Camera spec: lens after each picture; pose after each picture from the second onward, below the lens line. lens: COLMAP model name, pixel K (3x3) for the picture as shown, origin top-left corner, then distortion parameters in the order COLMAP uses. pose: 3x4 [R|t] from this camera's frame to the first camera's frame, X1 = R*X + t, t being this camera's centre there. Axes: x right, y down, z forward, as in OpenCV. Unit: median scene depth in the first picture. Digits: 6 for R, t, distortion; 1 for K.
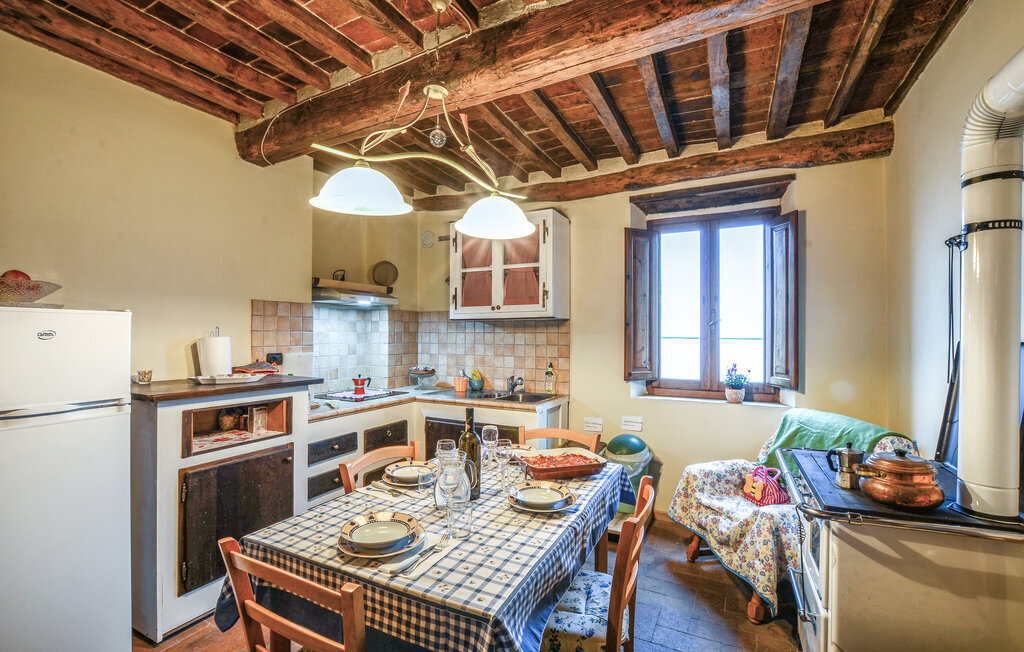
lens RADIAL K [[459.8, 0, 512.0], [0, 459.8, 326.0], [0, 0, 1]] dist [-0.016495, 0.000228]
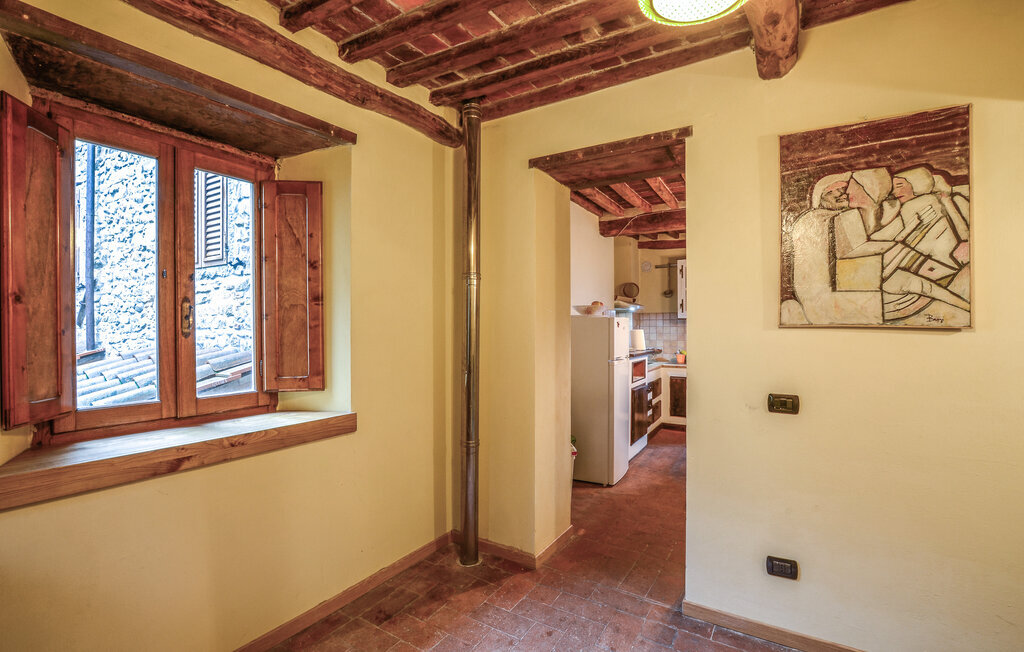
lens RADIAL K [[459.8, 0, 512.0], [0, 459.8, 326.0], [0, 0, 1]] dist [-0.016495, 0.000228]
pose [[0.997488, -0.005296, -0.070643, -0.669771], [0.006418, 0.999857, 0.015662, -0.018396], [0.070550, -0.016076, 0.997379, -0.748609]]
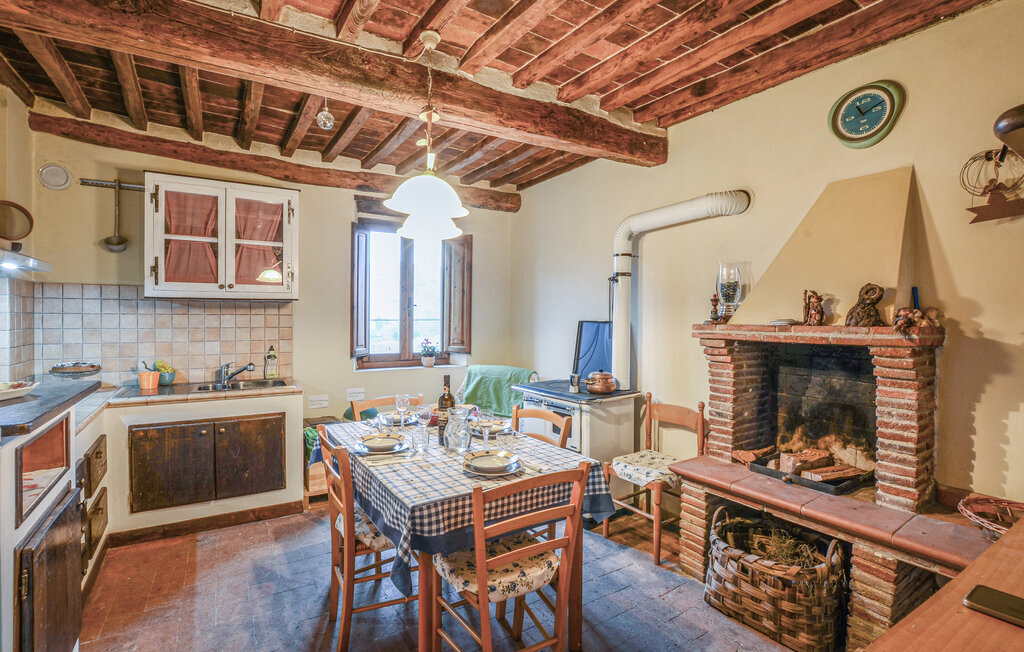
lens RADIAL K [[460.9, 0, 507.1], [0, 460.9, 319.5], [0, 0, 1]] dist [-0.015899, 0.000293]
pose [[0.519024, -0.004692, 0.854747, -0.519534], [-0.020523, 0.999628, 0.017949, -0.002861], [-0.854513, -0.026857, 0.518735, 0.086256]]
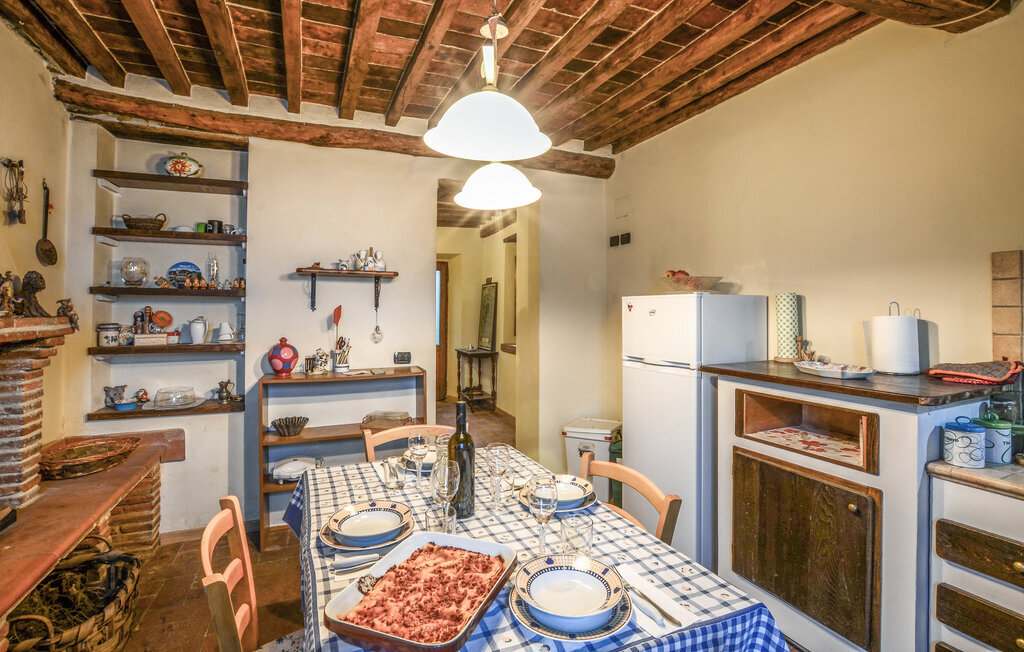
lens RADIAL K [[473.9, 0, 511.4], [0, 473.9, 303.5], [0, 0, 1]] dist [-0.018913, -0.000146]
pose [[-0.650012, -0.015906, -0.759758, 0.228238], [0.013210, 0.999393, -0.032225, 0.014825], [0.759809, -0.030983, -0.649407, 0.759444]]
